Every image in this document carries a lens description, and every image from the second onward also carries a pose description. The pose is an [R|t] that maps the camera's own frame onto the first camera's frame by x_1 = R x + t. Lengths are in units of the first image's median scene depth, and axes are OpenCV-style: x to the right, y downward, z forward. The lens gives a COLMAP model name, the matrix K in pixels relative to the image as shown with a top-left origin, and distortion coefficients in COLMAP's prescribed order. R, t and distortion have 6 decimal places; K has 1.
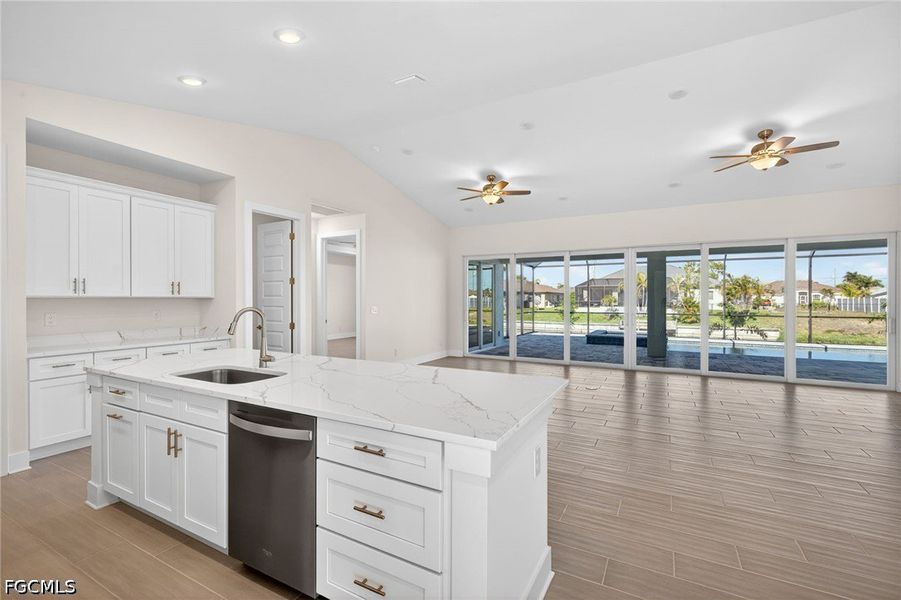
lens RADIAL K [[384.5, 0, 450.5], [0, 384.5, 300.0], [0, 0, 1]] dist [0.009944, -0.000046]
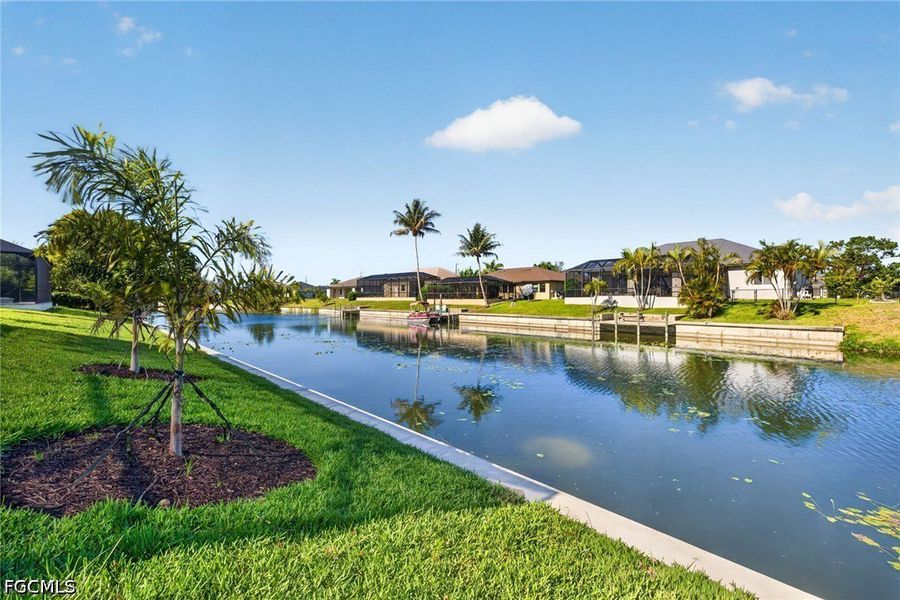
lens RADIAL K [[384.1, 0, 450.0], [0, 384.1, 300.0], [0, 0, 1]] dist [0.009944, -0.000046]
pose [[0.942492, -0.006759, -0.334160, 0.318187], [0.007895, 0.999967, 0.002040, 0.017659], [0.334135, -0.004561, 0.942514, 0.161150]]
